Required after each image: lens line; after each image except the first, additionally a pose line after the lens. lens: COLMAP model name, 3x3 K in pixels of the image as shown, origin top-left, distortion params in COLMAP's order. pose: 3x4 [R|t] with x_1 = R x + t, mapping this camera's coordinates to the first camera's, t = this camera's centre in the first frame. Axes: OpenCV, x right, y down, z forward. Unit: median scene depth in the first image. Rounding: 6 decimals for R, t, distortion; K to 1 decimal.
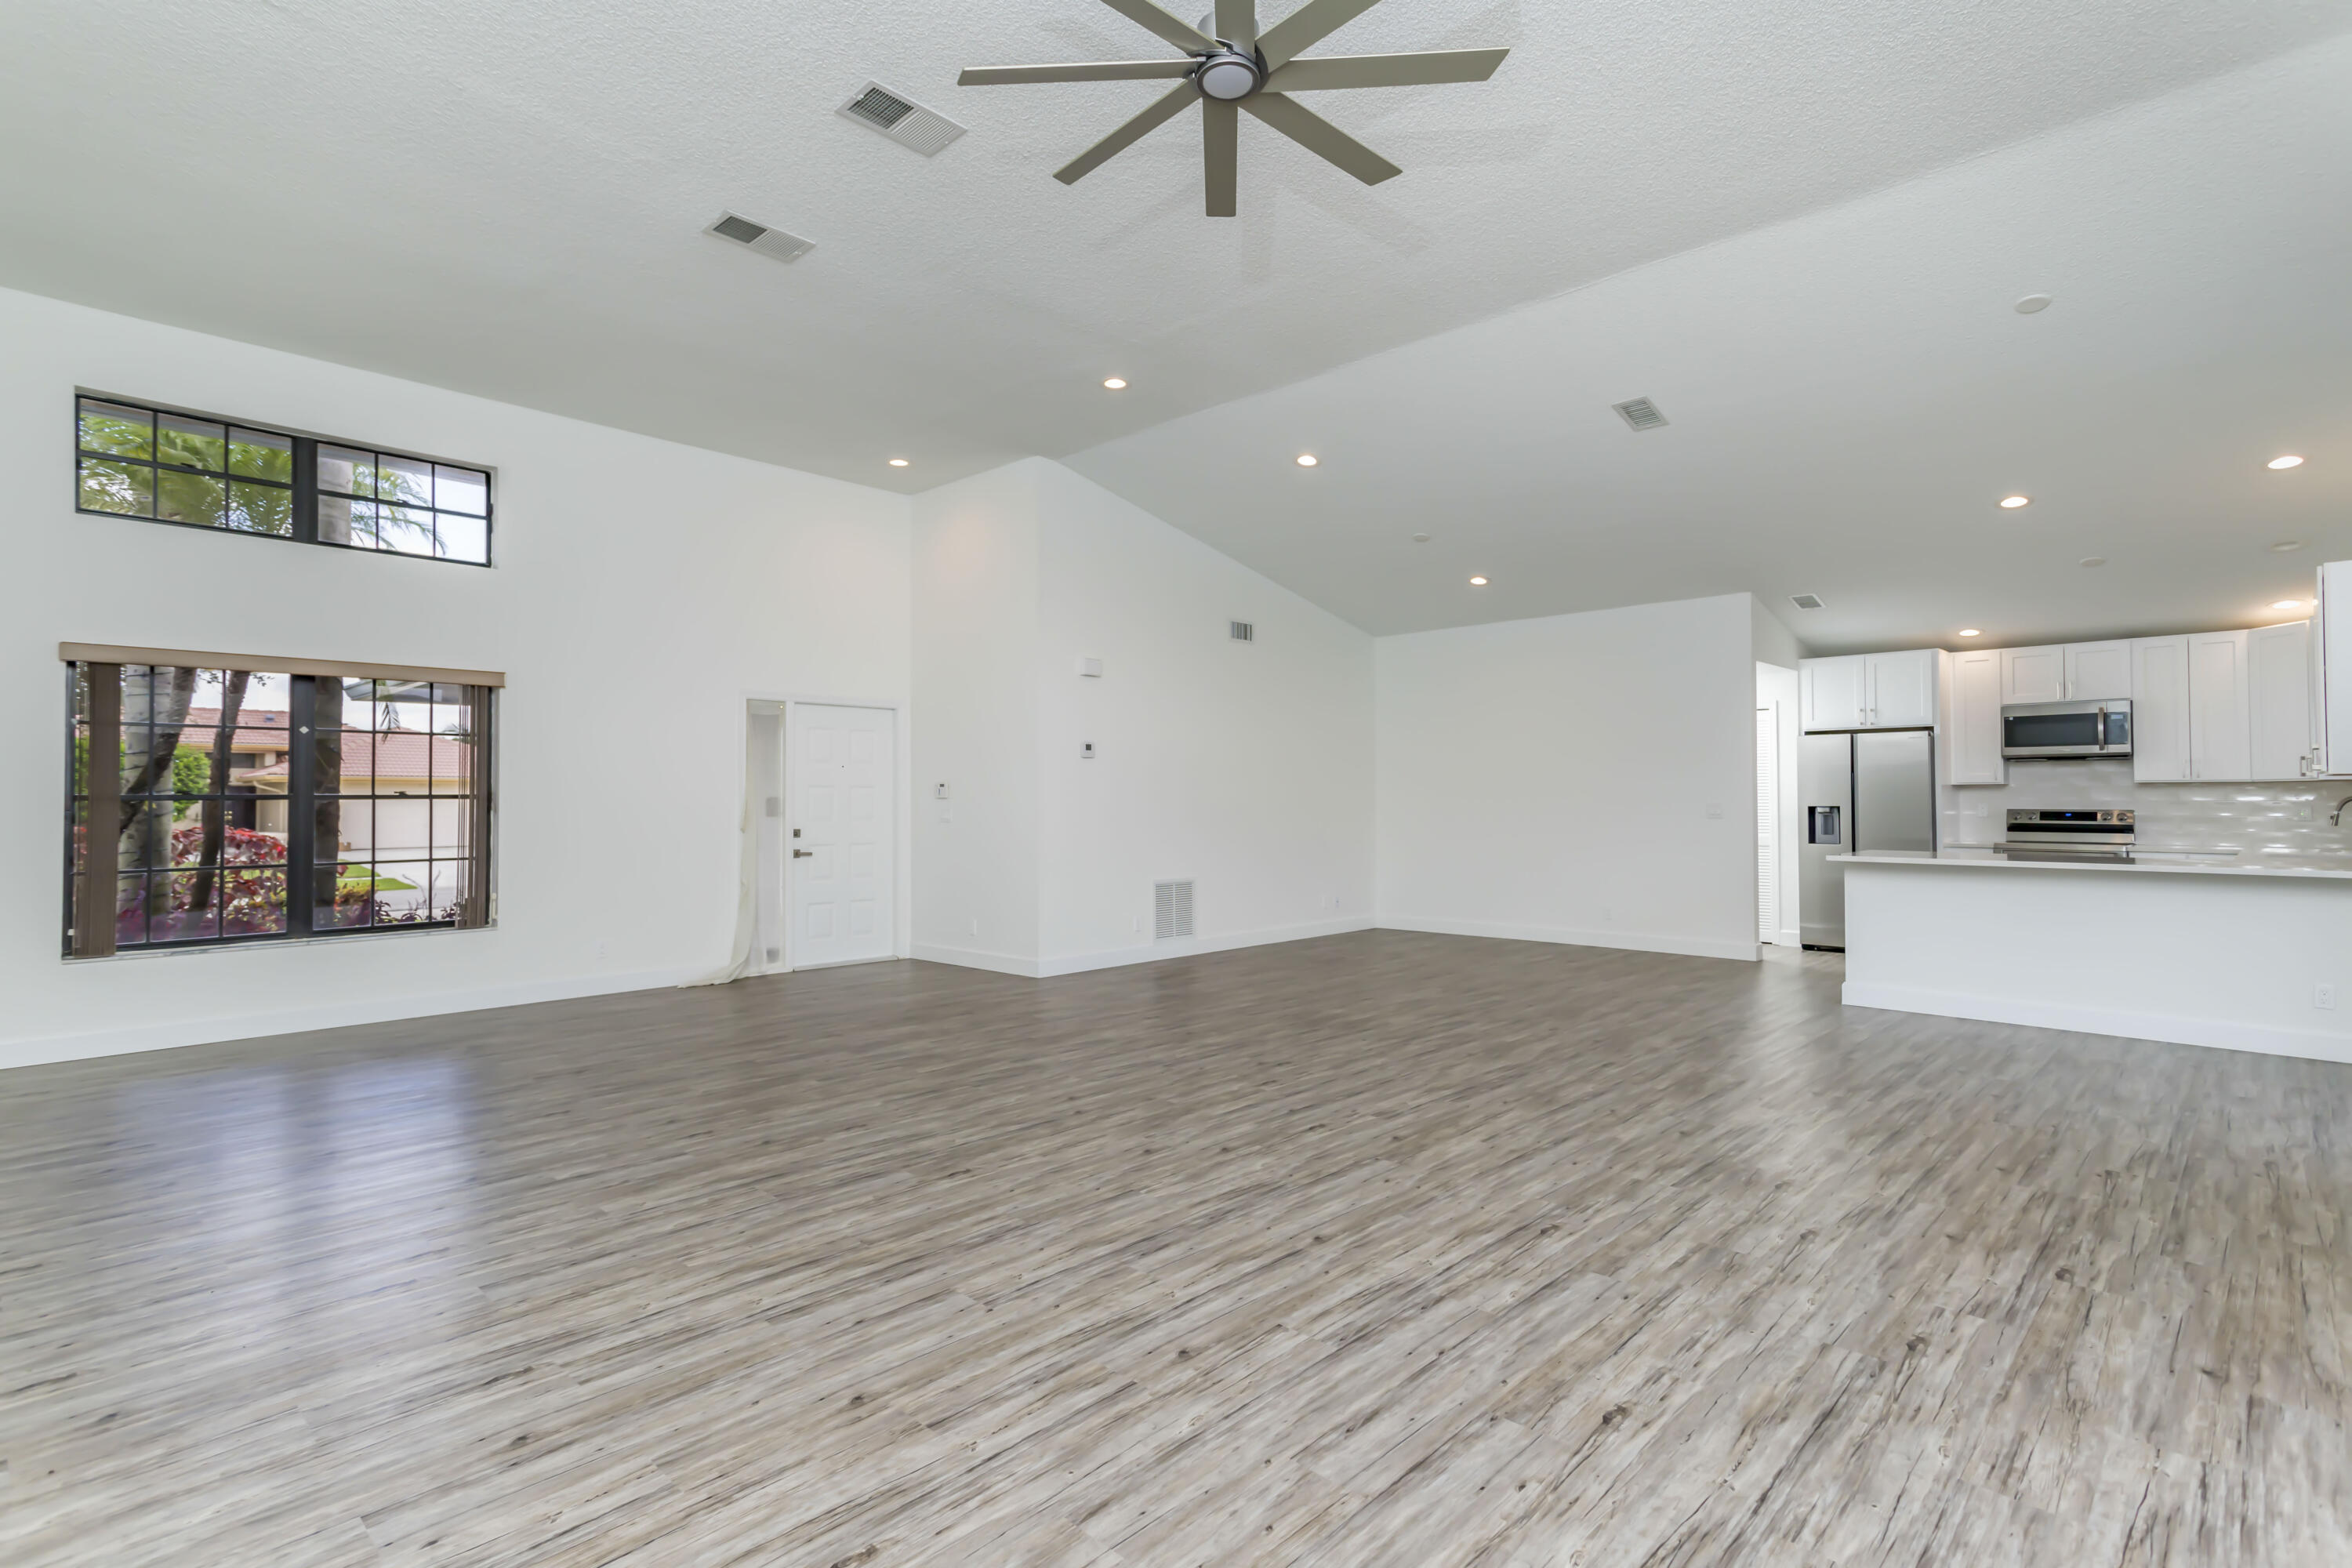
lens RADIAL K [[1099.4, 0, 1178.3], [0, 1099.4, 778.4], [0, 0, 1]] dist [0.013595, 0.003674]
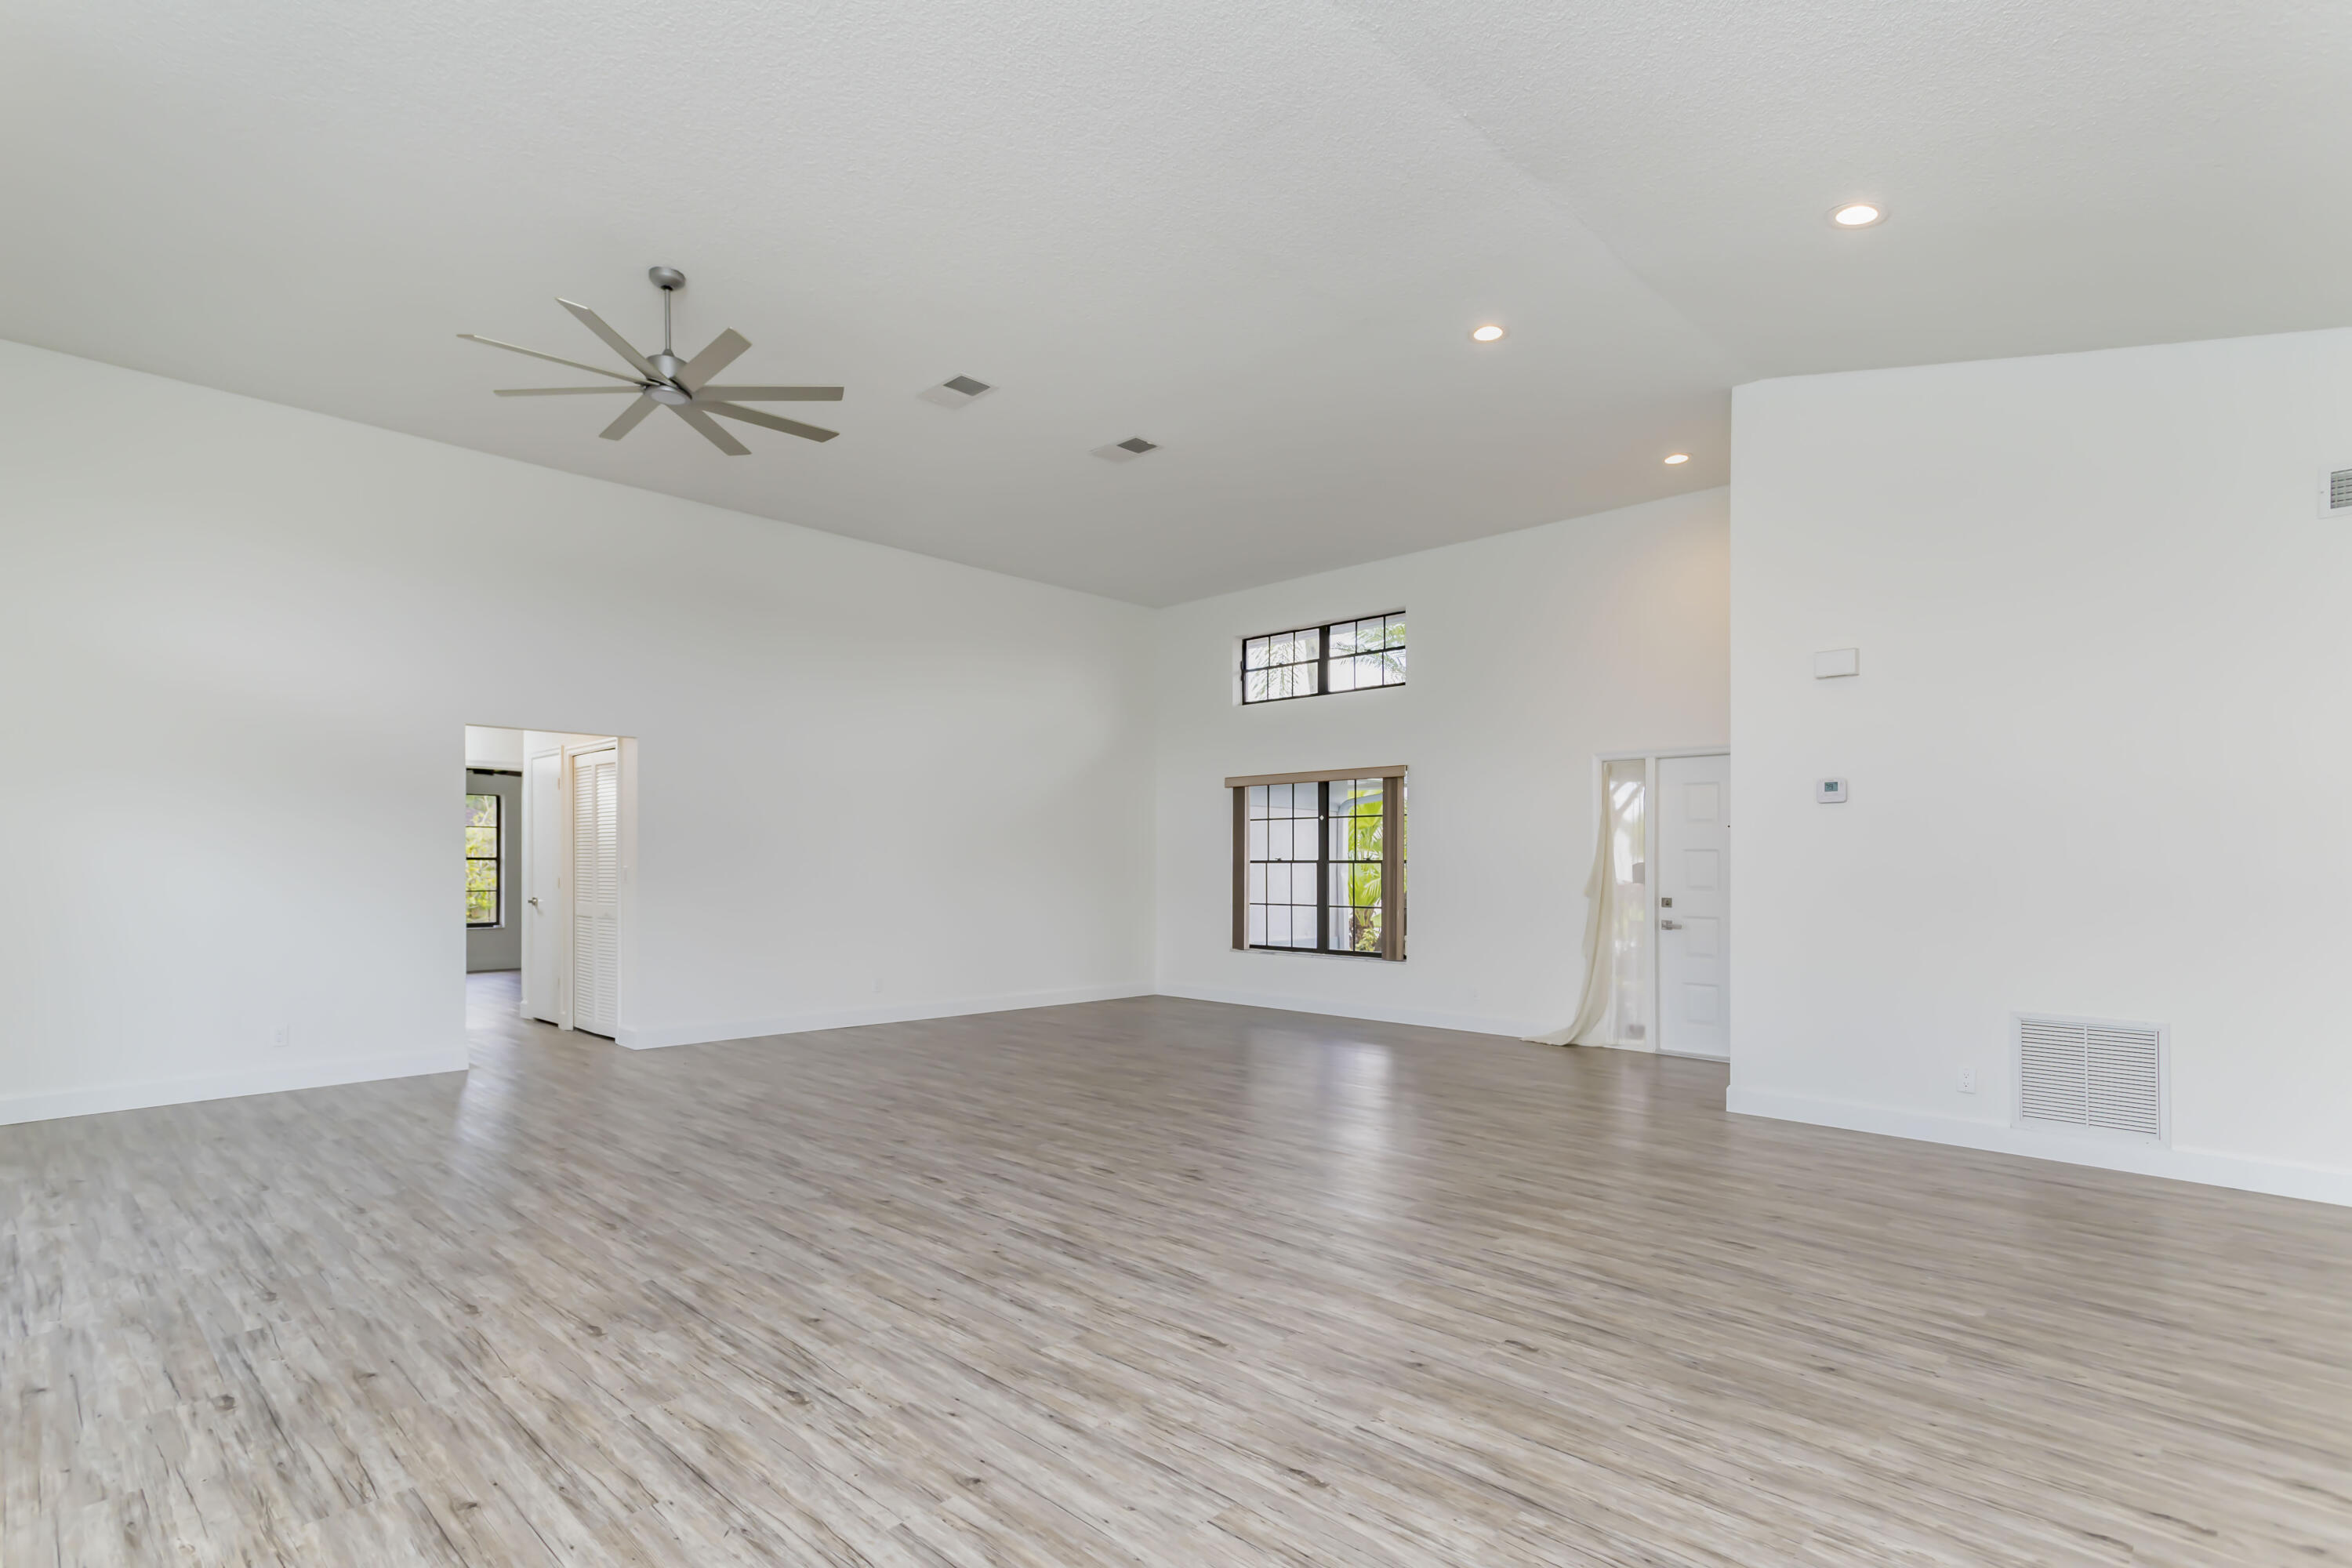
lens RADIAL K [[1132.2, 0, 1190.3], [0, 1132.2, 863.8], [0, 0, 1]] dist [0.012042, 0.001132]
pose [[0.029747, 0.003381, -0.999552, 1.560107], [0.014109, 0.999893, 0.003802, 0.024666], [0.999458, -0.014216, 0.029696, 1.578577]]
